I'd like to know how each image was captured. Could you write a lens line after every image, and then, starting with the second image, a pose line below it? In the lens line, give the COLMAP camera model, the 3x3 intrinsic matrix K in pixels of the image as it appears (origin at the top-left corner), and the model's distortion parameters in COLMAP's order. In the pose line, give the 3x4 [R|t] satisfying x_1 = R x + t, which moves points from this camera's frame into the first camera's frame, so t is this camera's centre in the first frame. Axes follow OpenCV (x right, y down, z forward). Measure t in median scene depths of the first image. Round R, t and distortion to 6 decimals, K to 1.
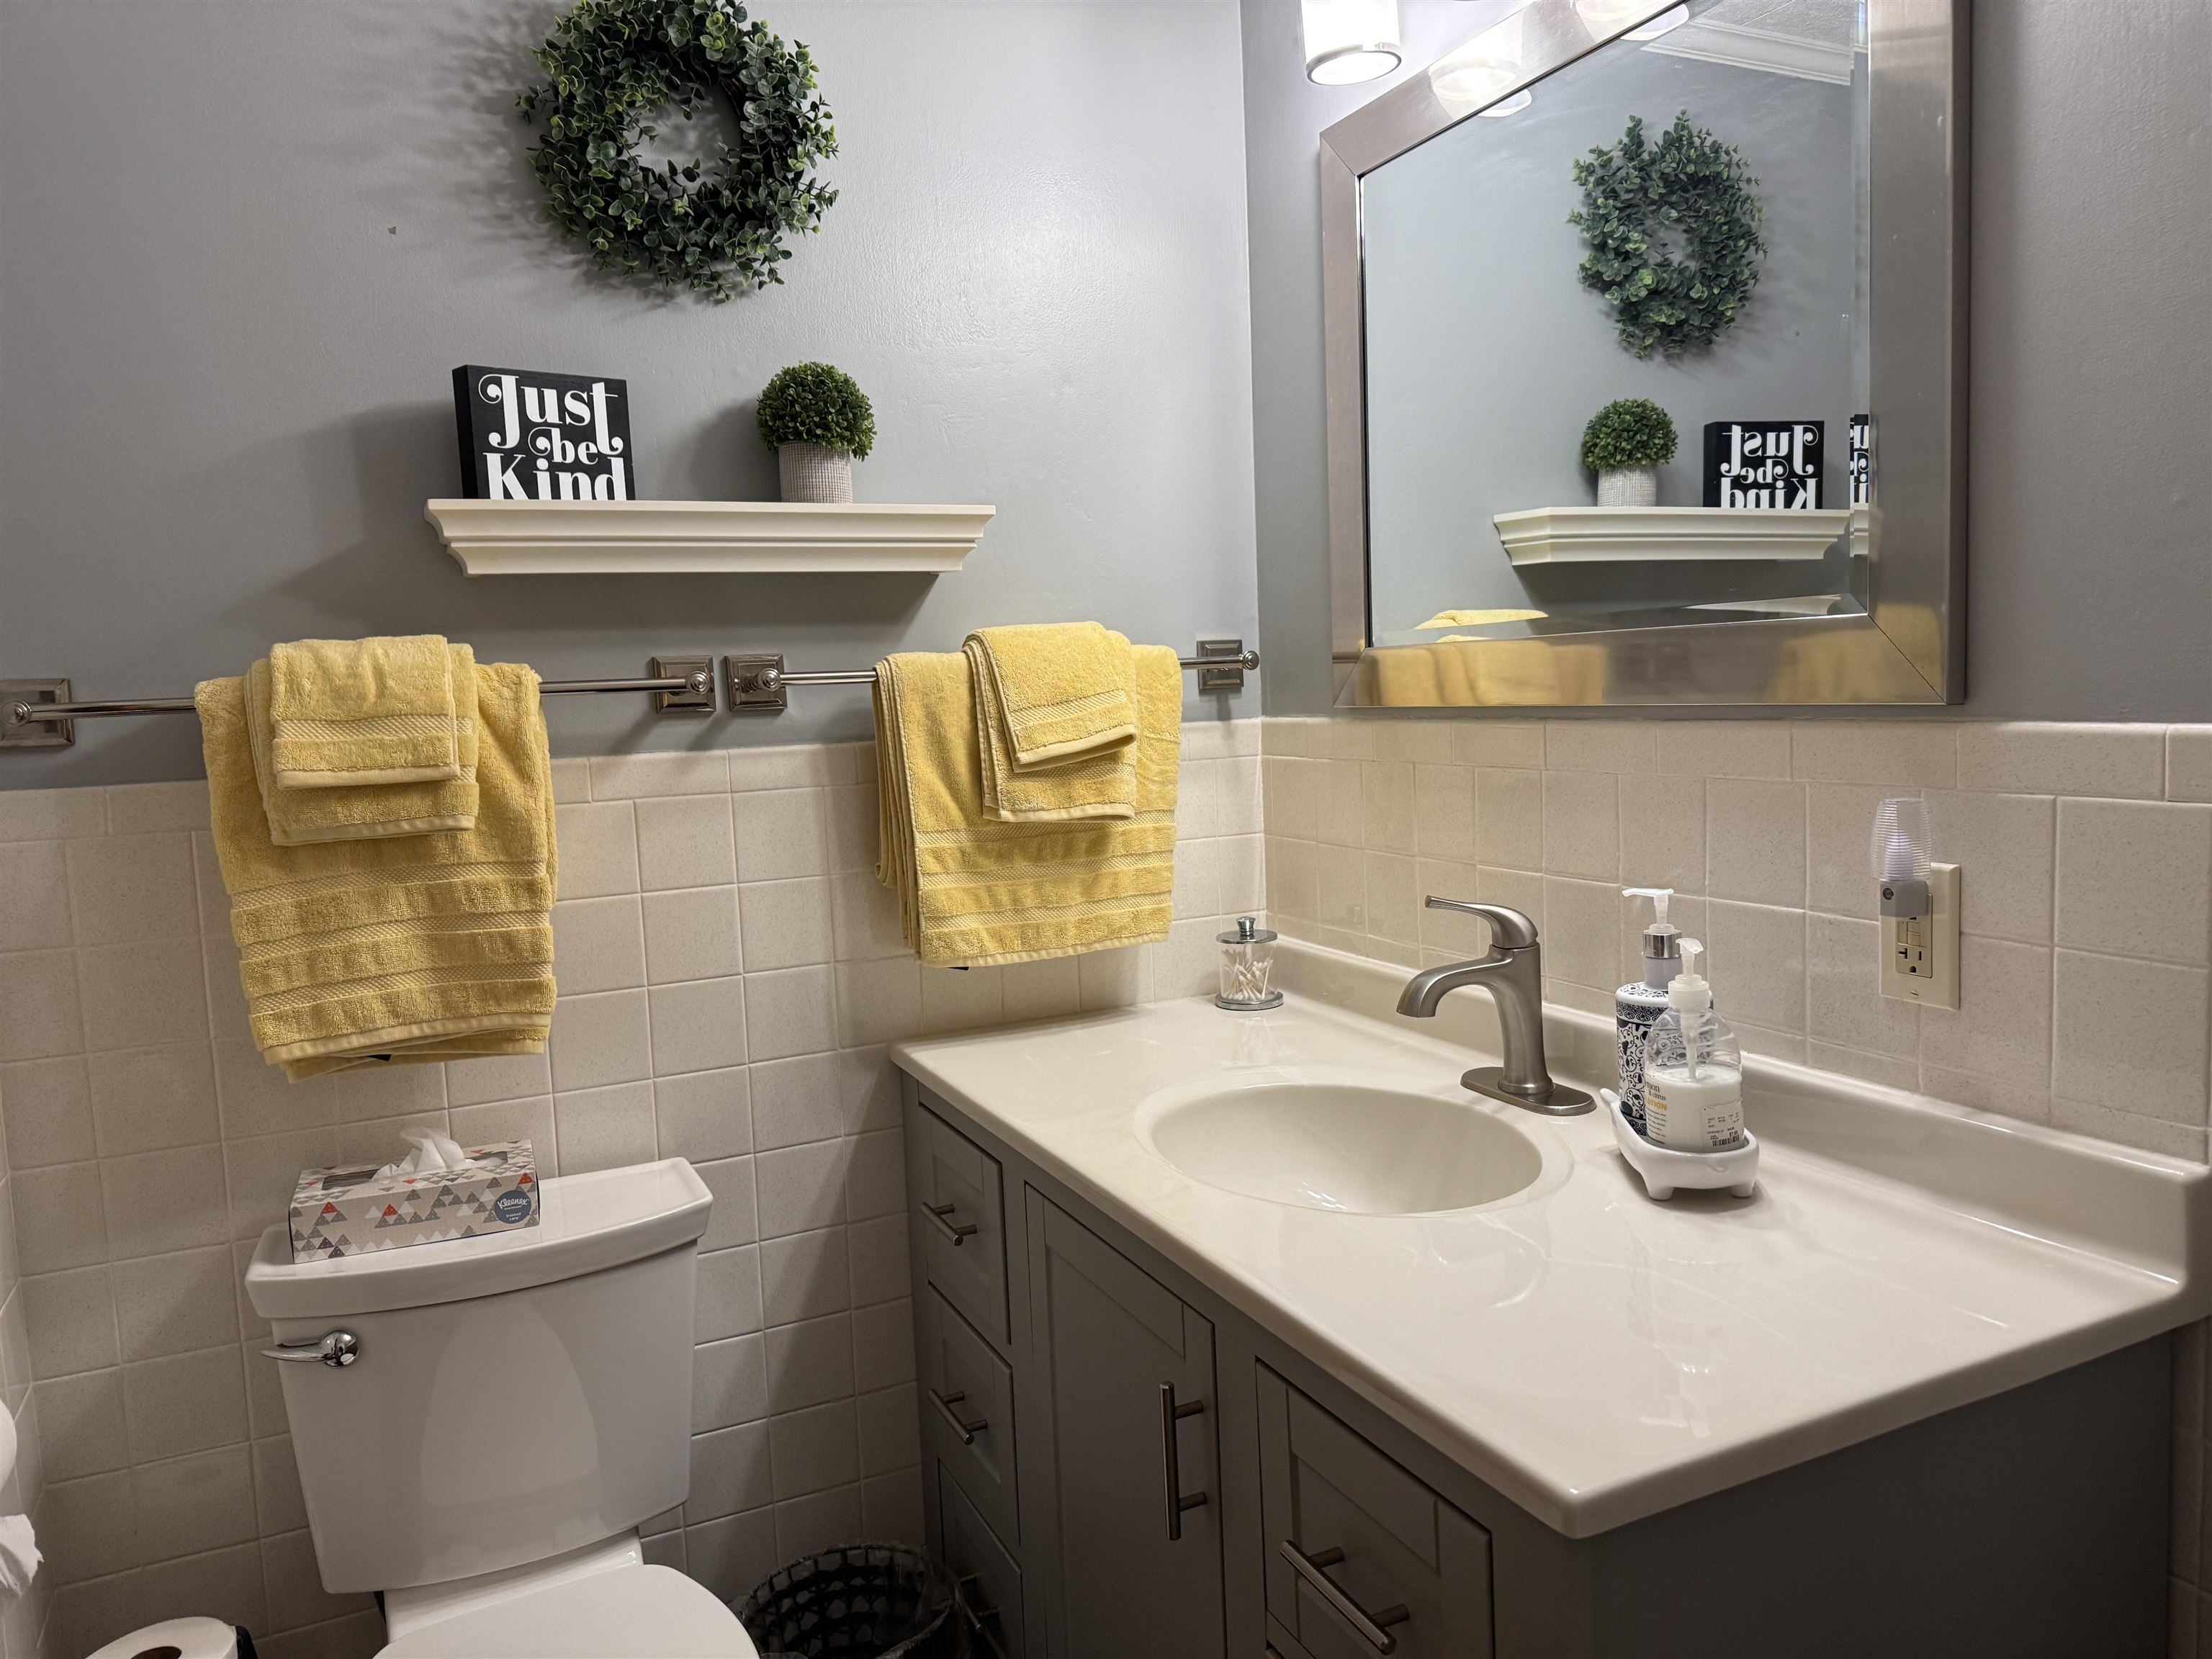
lens RADIAL K [[1567.9, 0, 1103.3], [0, 1567.9, 829.3], [0, 0, 1]] dist [0.005620, -0.006964]
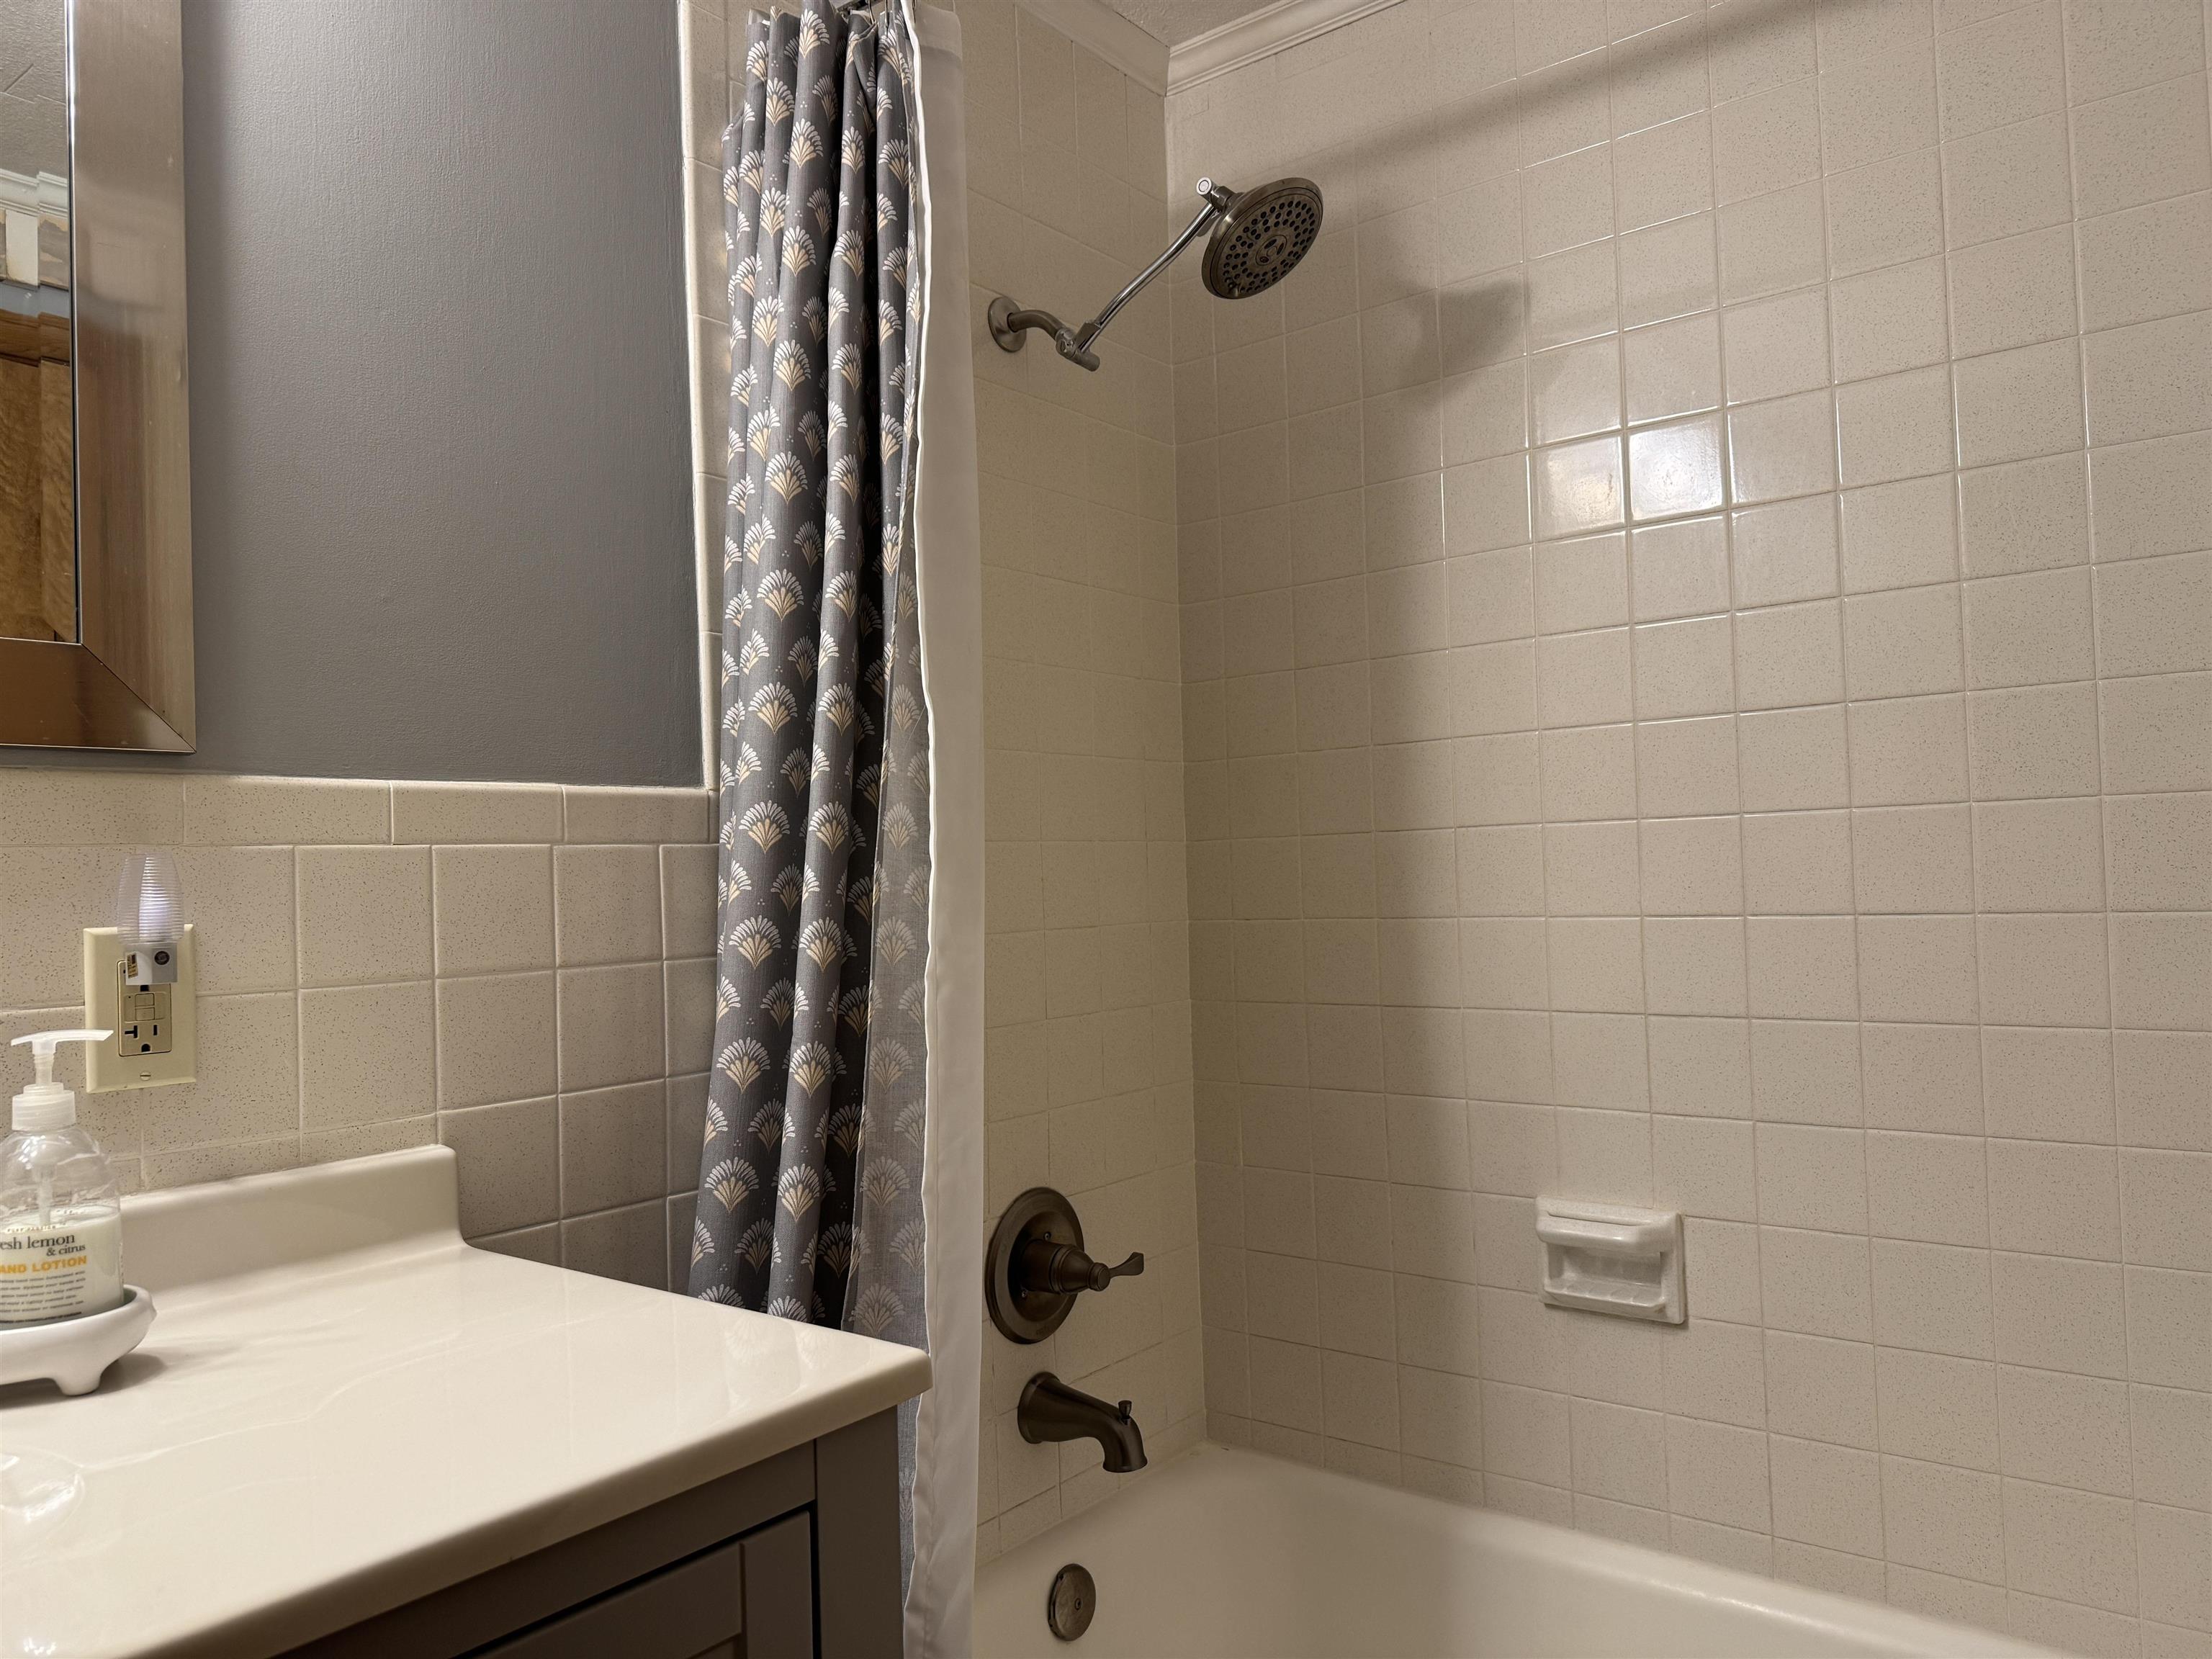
lens RADIAL K [[1567.9, 0, 1103.3], [0, 1567.9, 829.3], [0, 0, 1]] dist [0.005620, -0.006964]
pose [[-0.438212, 0.085733, 0.894774, -0.582219], [0.141632, 0.989592, -0.025454, 0.072185], [-0.887643, 0.115574, -0.445794, 0.982669]]
